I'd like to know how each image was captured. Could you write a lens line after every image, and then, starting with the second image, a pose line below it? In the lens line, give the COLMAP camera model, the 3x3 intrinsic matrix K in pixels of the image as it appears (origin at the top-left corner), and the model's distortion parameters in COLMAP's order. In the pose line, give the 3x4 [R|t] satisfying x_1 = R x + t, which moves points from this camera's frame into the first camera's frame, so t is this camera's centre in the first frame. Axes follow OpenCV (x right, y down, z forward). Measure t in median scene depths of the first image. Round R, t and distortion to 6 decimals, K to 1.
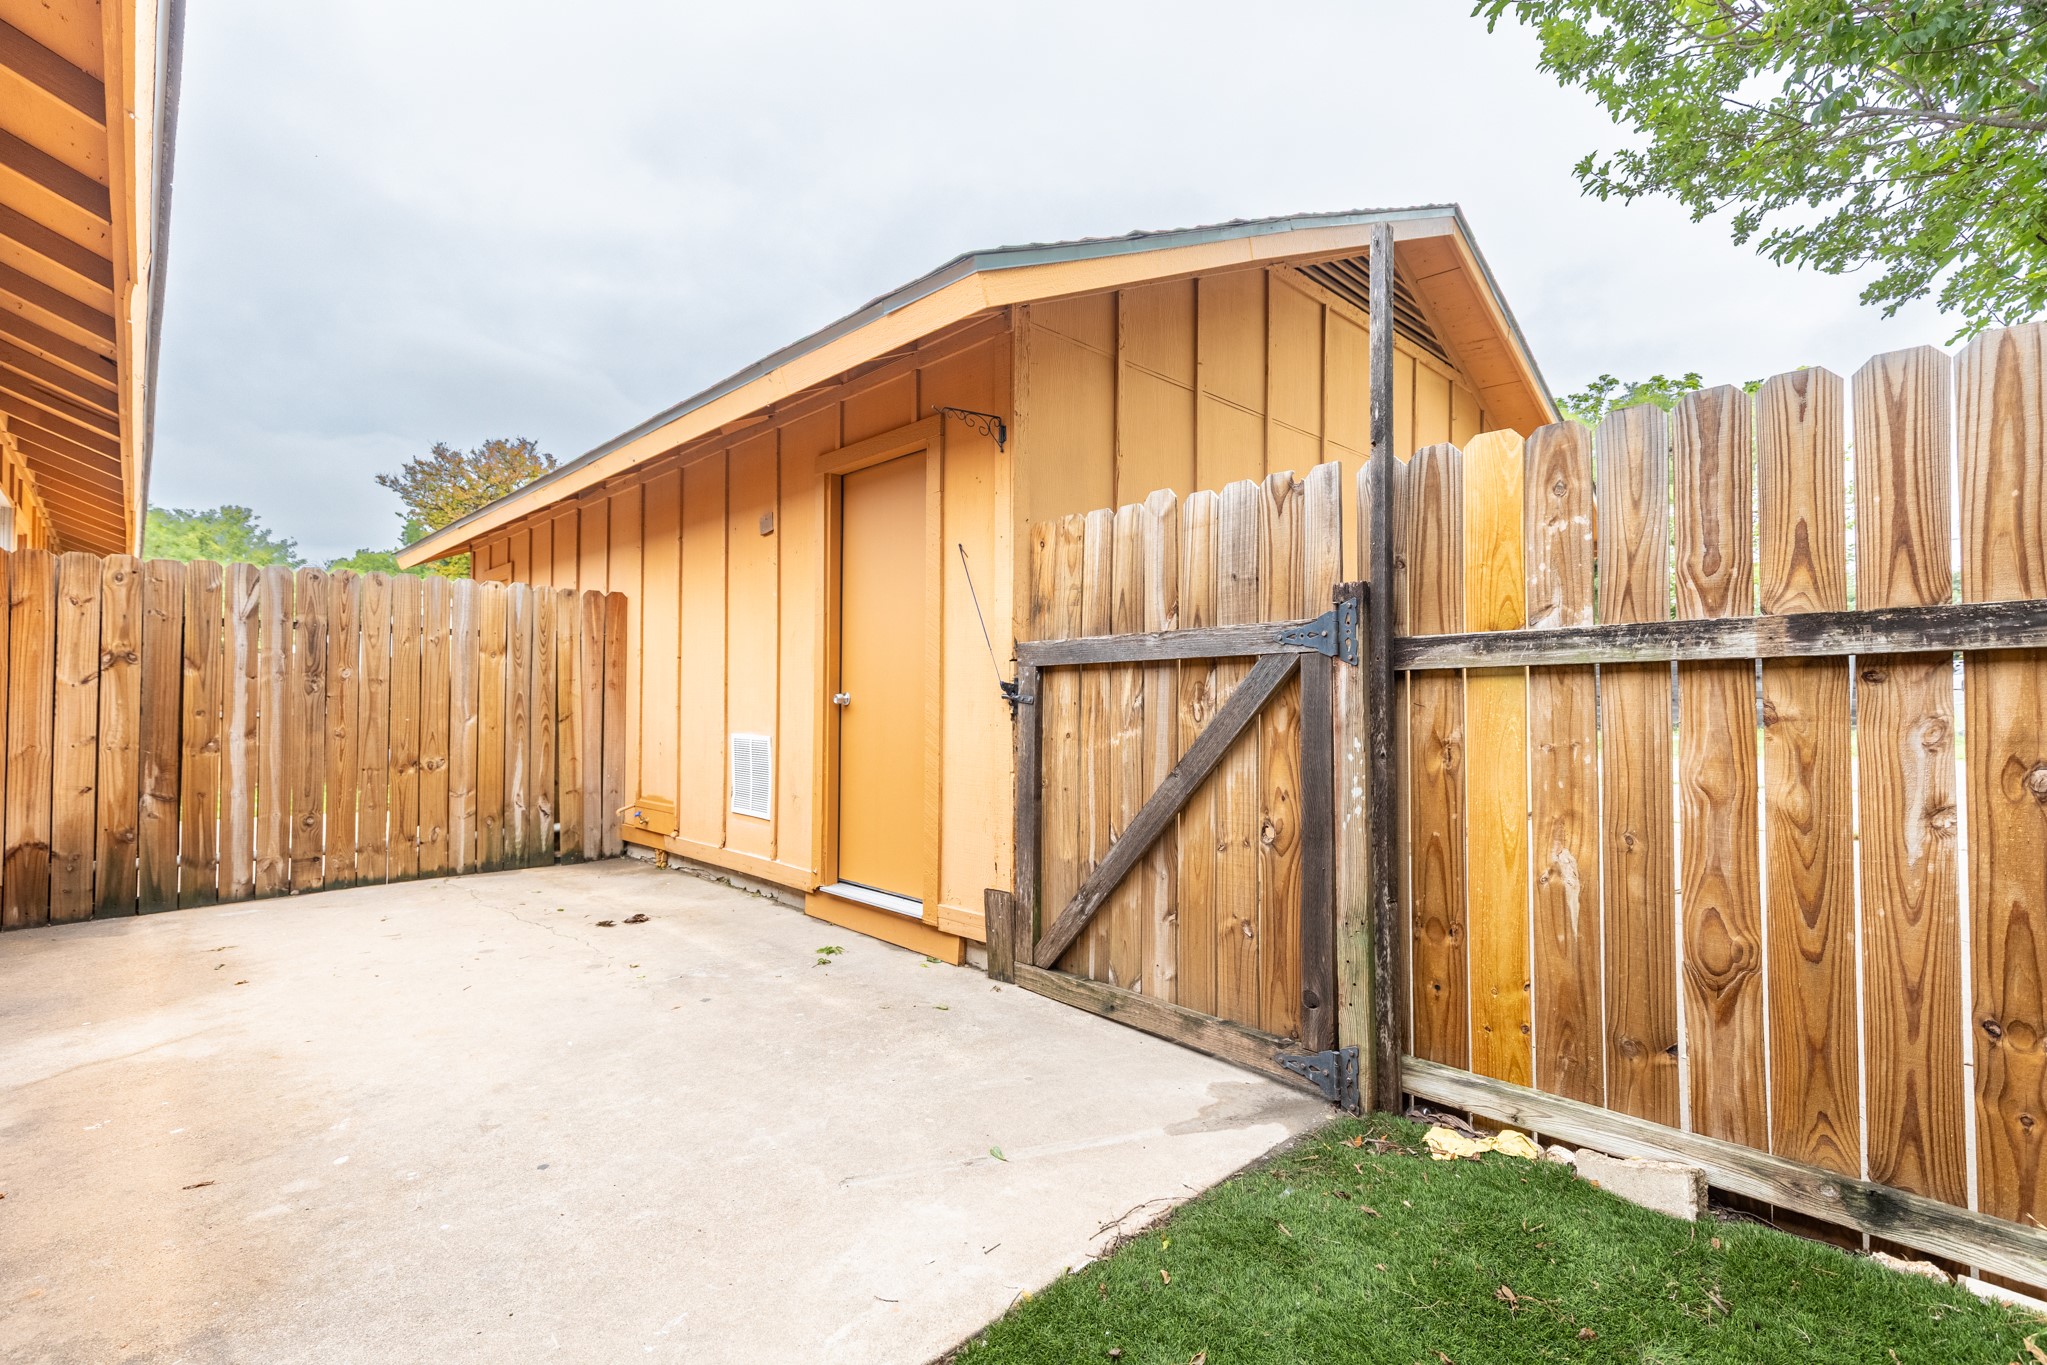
lens RADIAL K [[920.0, 0, 1026.1], [0, 920.0, 676.9], [0, 0, 1]] dist [0.003696, 0.000472]
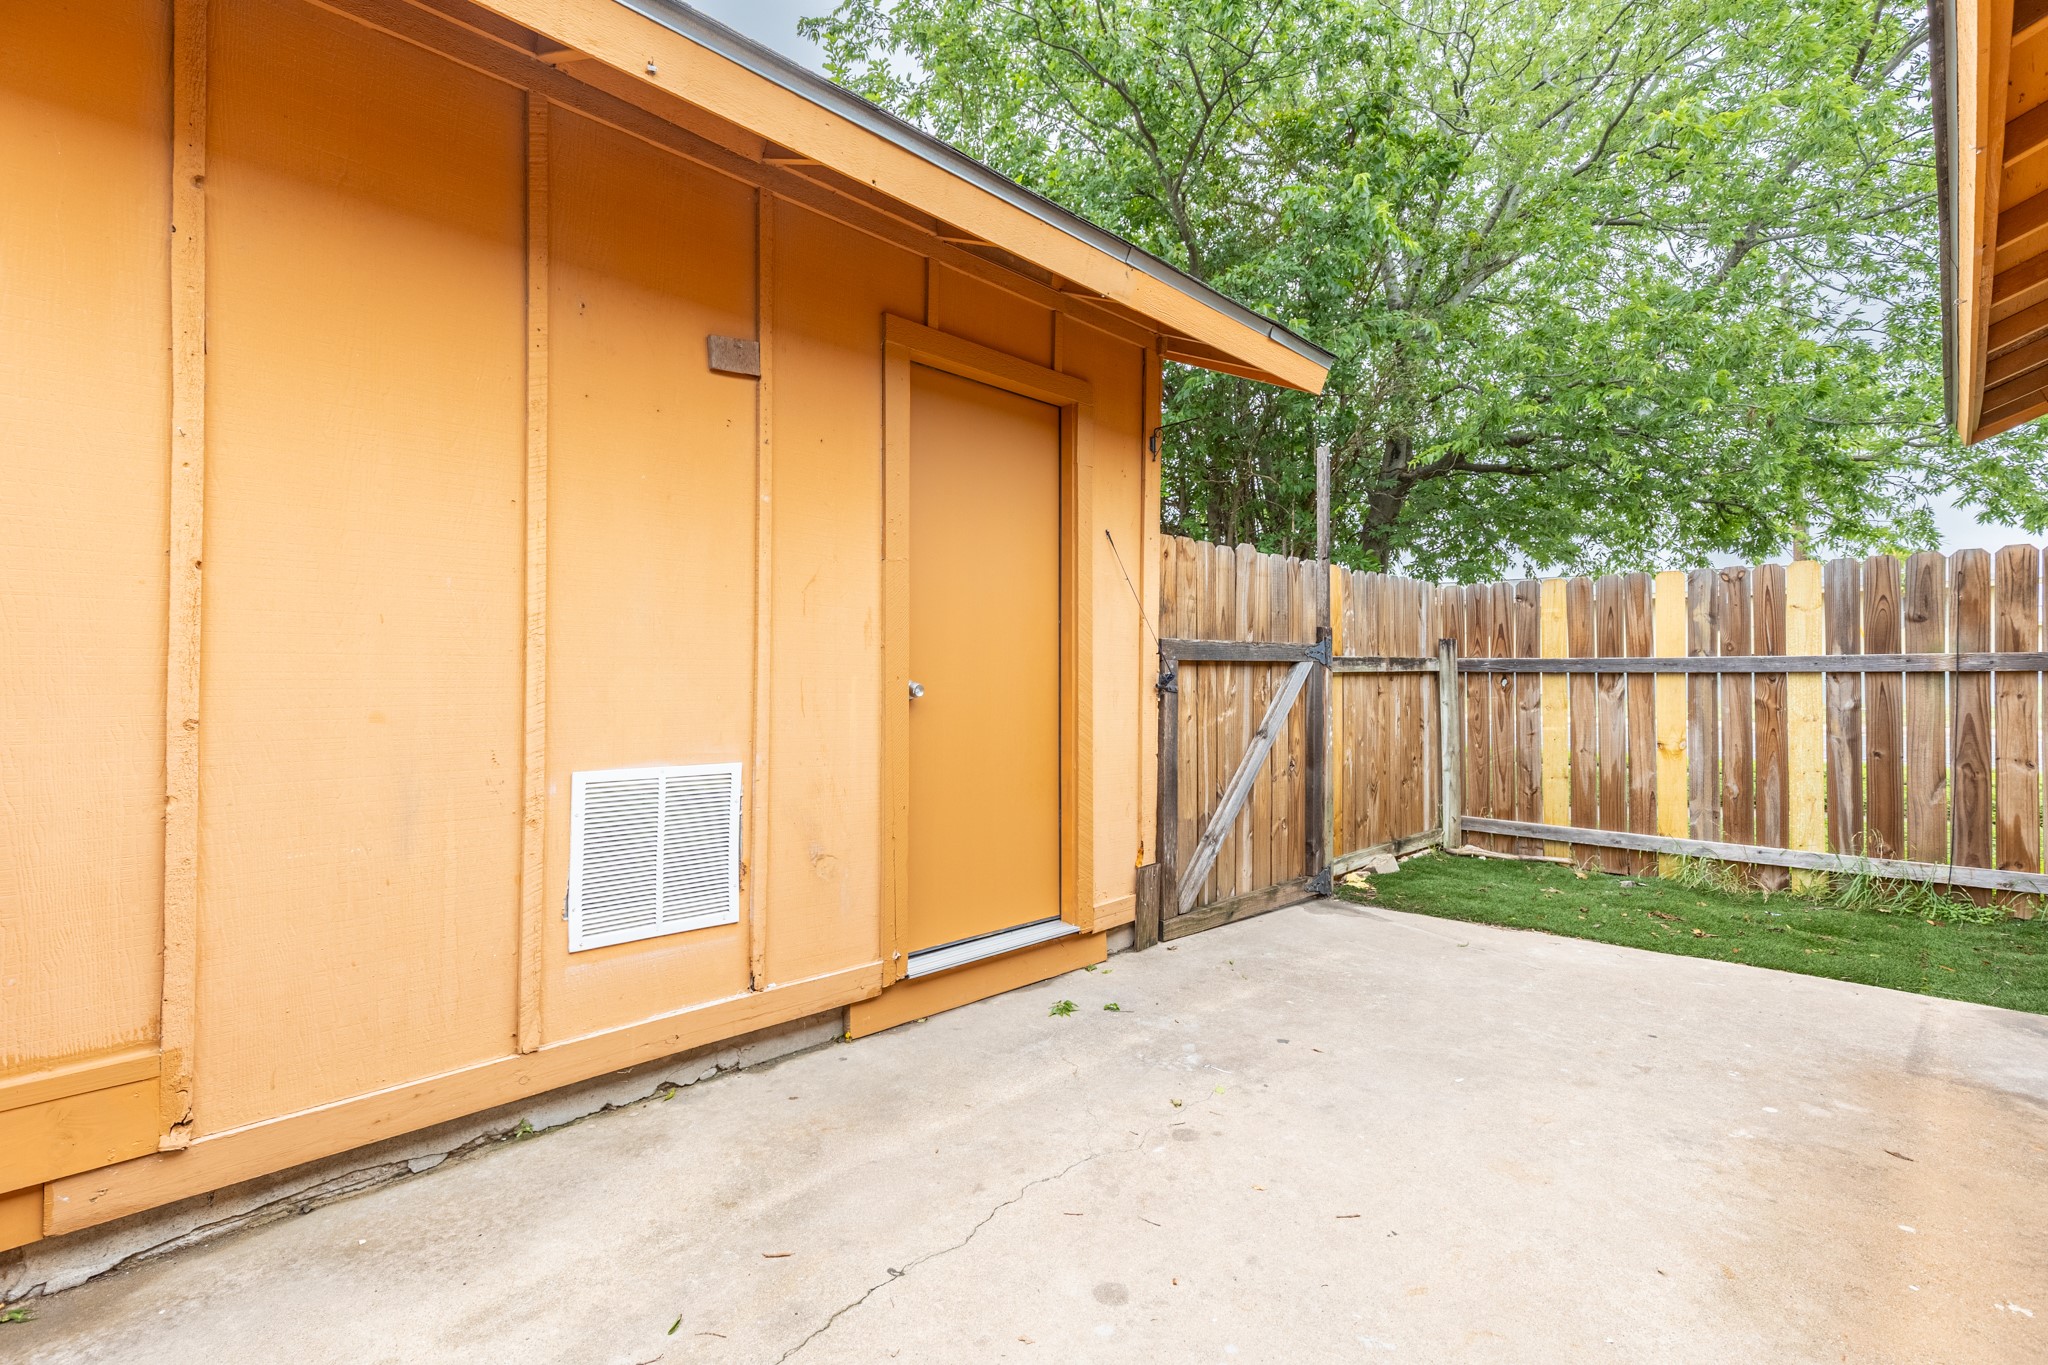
lens RADIAL K [[920.4, 0, 1035.2], [0, 920.4, 677.2], [0, 0, 1]] dist [0.003696, 0.000472]
pose [[-0.014610, 0.004994, 0.999881, -1.252811], [-0.023273, 0.999715, -0.005333, 0.022322], [-0.999622, -0.023348, -0.014490, 1.300722]]
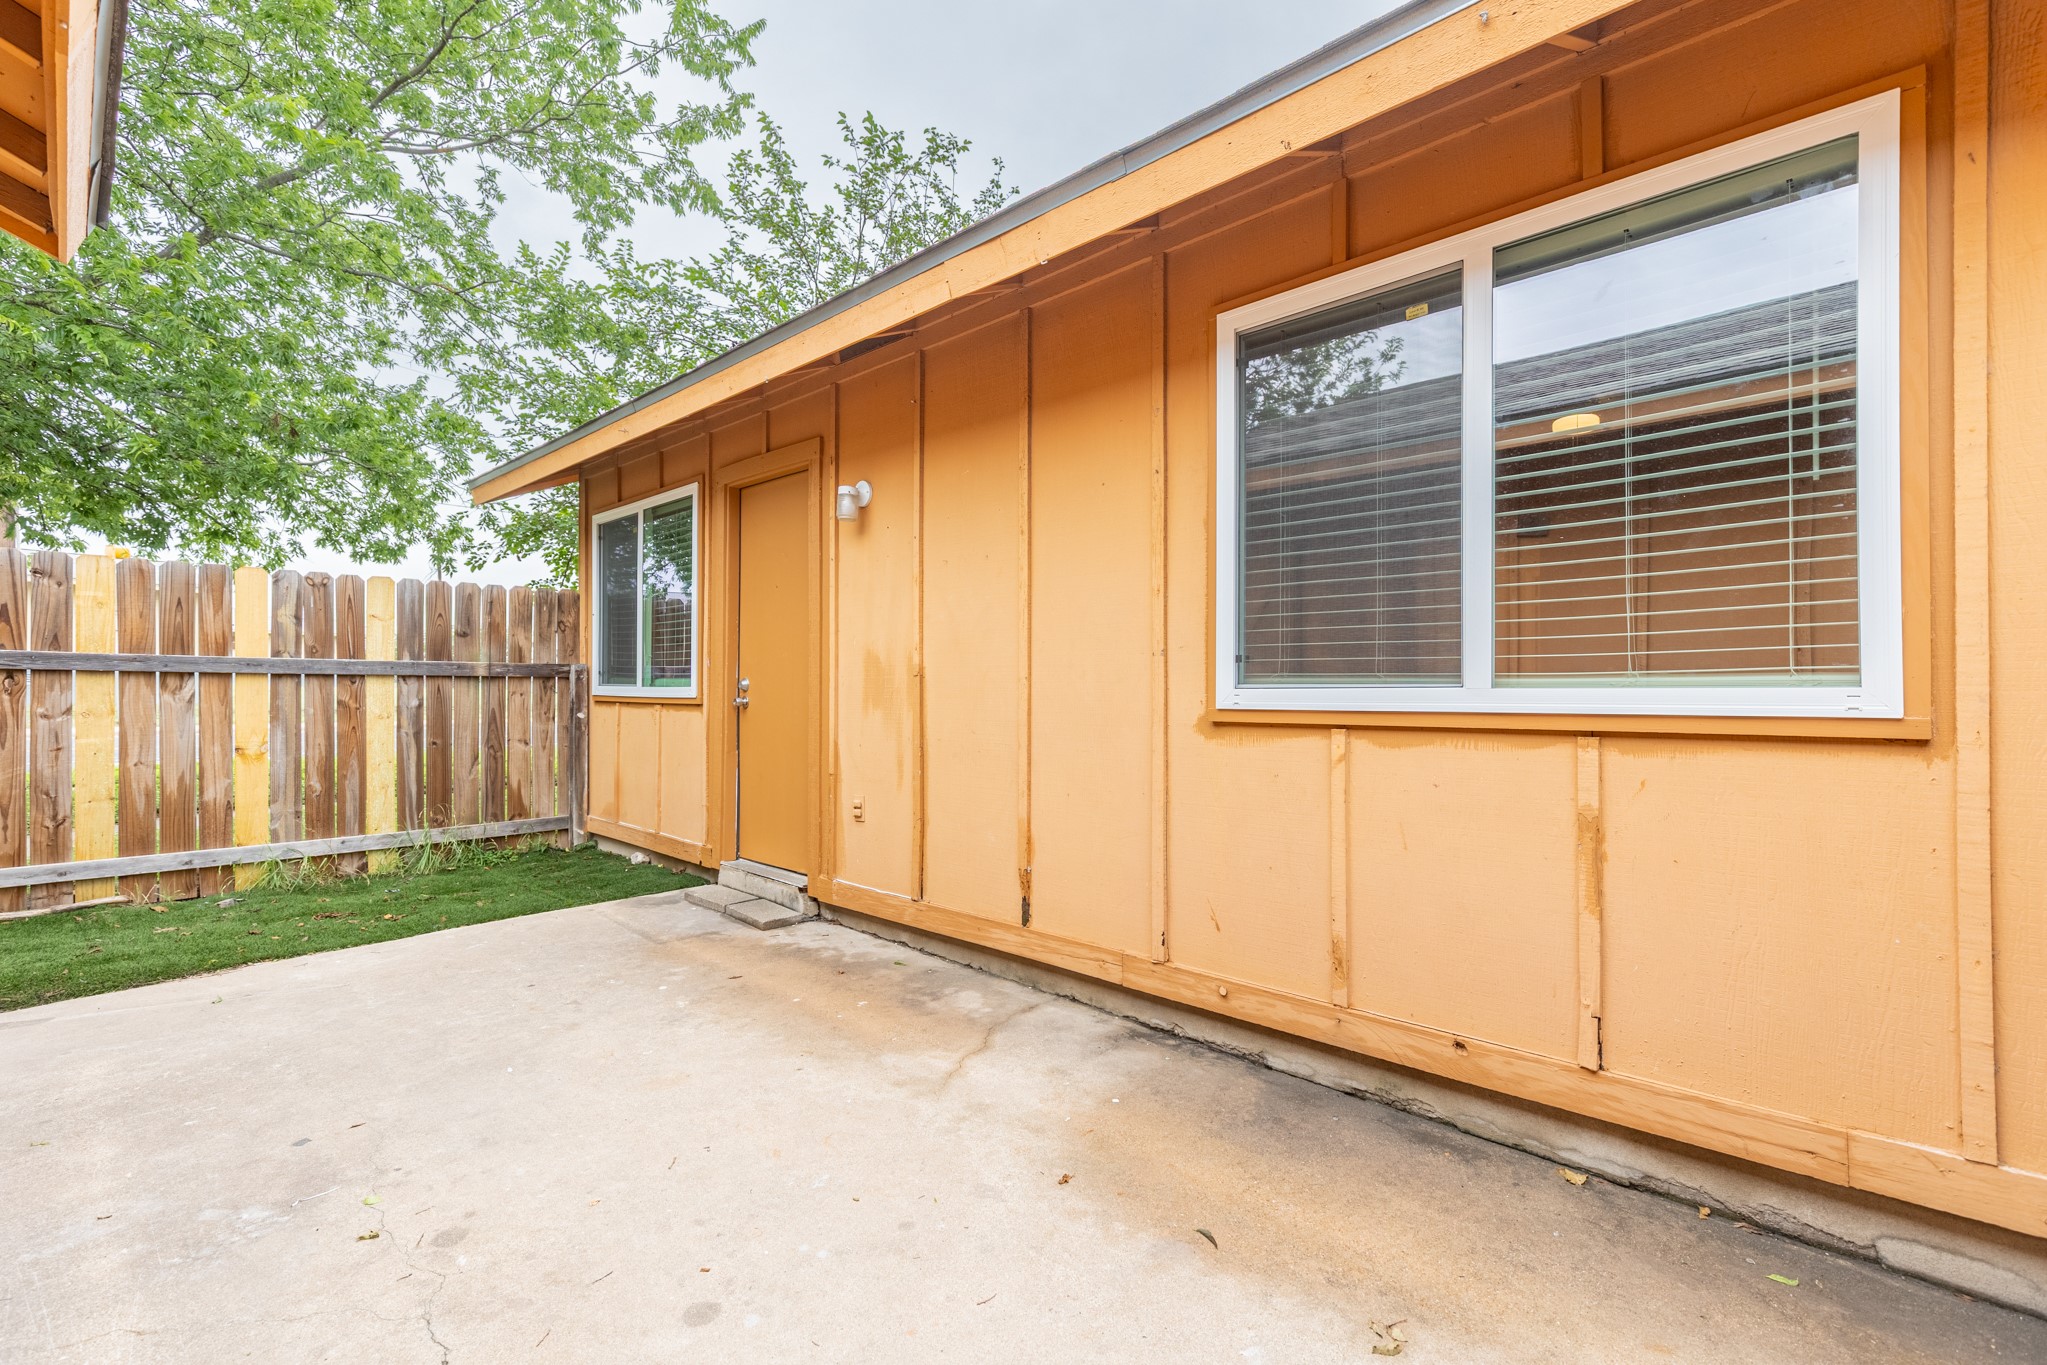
lens RADIAL K [[920.0, 0, 1027.6], [0, 920.0, 689.3], [0, 0, 1]] dist [0.003696, 0.000472]
pose [[-0.999367, -0.004814, -0.035242, -0.888851], [-0.004164, 0.999820, -0.018511, 0.029682], [0.035325, -0.018352, -0.999207, 1.768923]]
